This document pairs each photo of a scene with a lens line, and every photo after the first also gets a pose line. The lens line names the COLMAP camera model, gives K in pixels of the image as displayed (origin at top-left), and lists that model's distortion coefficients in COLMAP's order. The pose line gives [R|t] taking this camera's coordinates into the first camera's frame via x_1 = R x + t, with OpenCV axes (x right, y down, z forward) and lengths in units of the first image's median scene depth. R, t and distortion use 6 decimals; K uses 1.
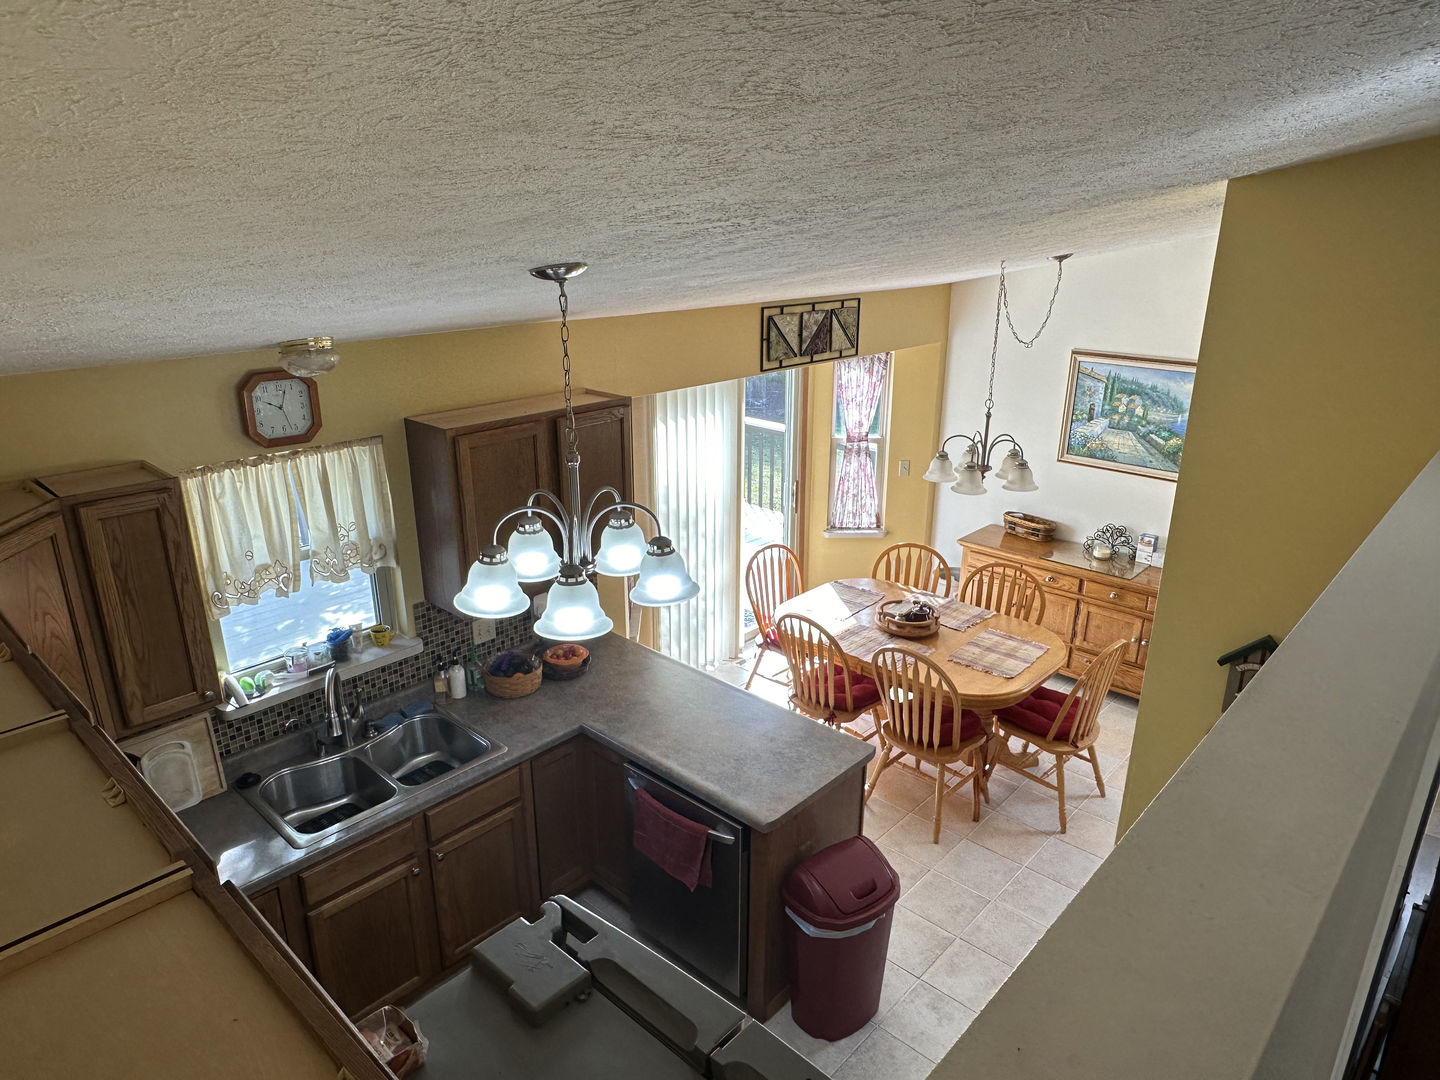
lens RADIAL K [[930.7, 0, 719.5], [0, 930.7, 540.7], [0, 0, 1]] dist [-0.002991, -0.000898]
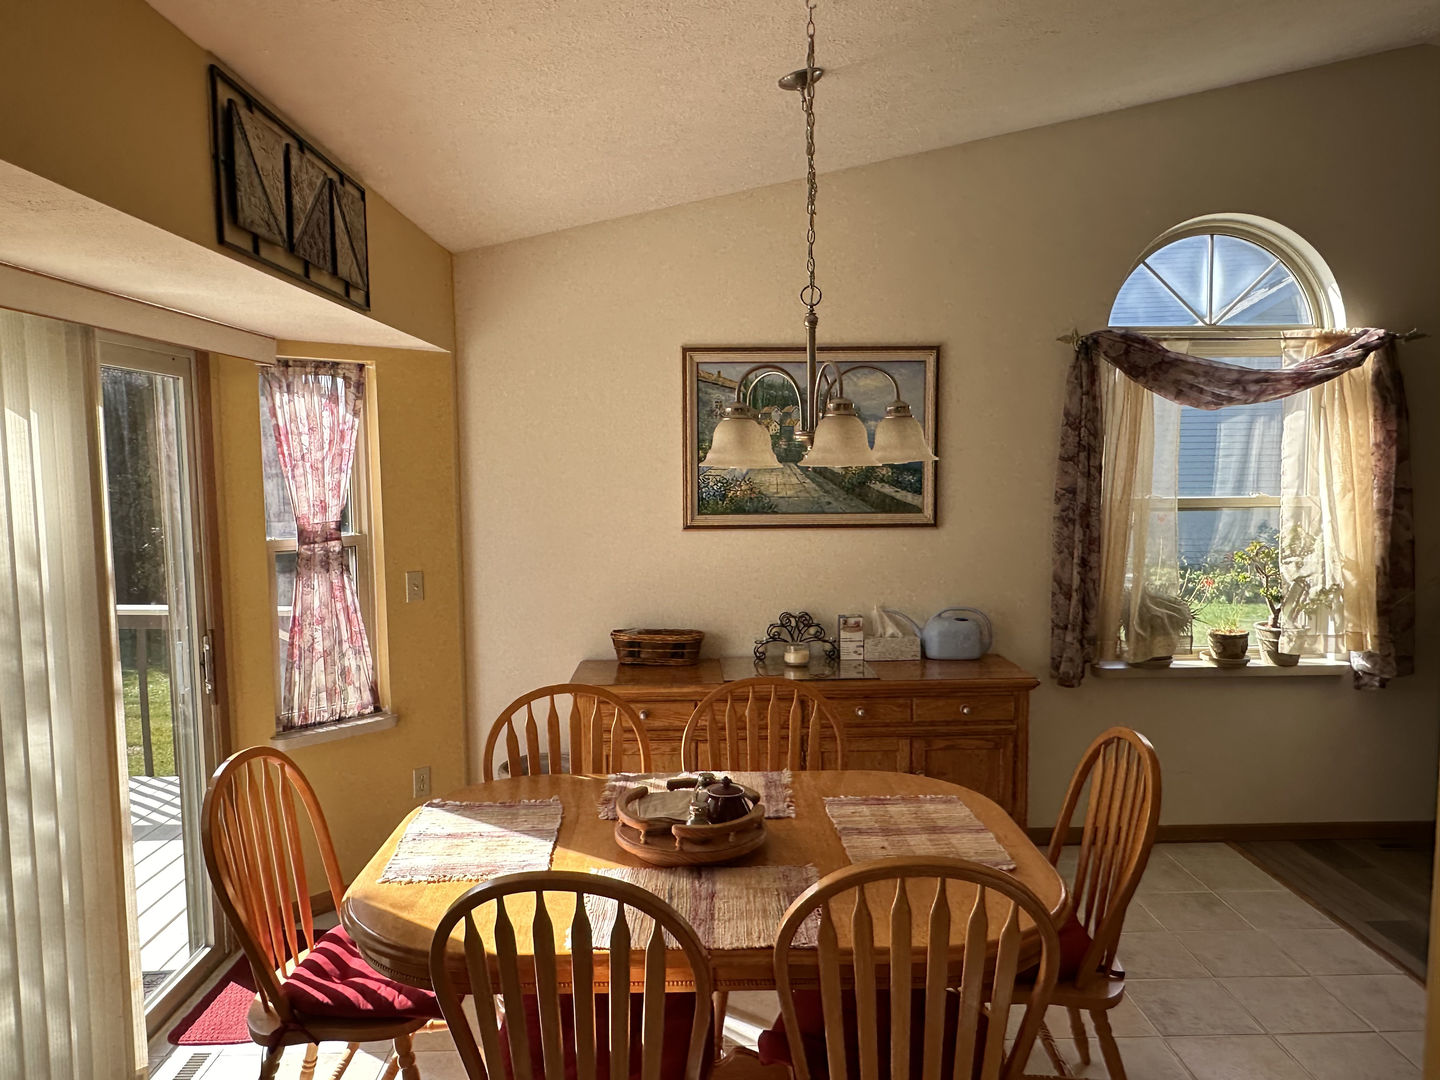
lens RADIAL K [[1002.7, 0, 718.8], [0, 1002.7, 541.3], [0, 0, 1]] dist [0.000832, 0.000563]
pose [[0.719465, -0.067489, 0.691241, -0.077726], [0.239073, 0.958510, -0.155251, 0.030393], [-0.652084, 0.276955, 0.705749, 0.542881]]
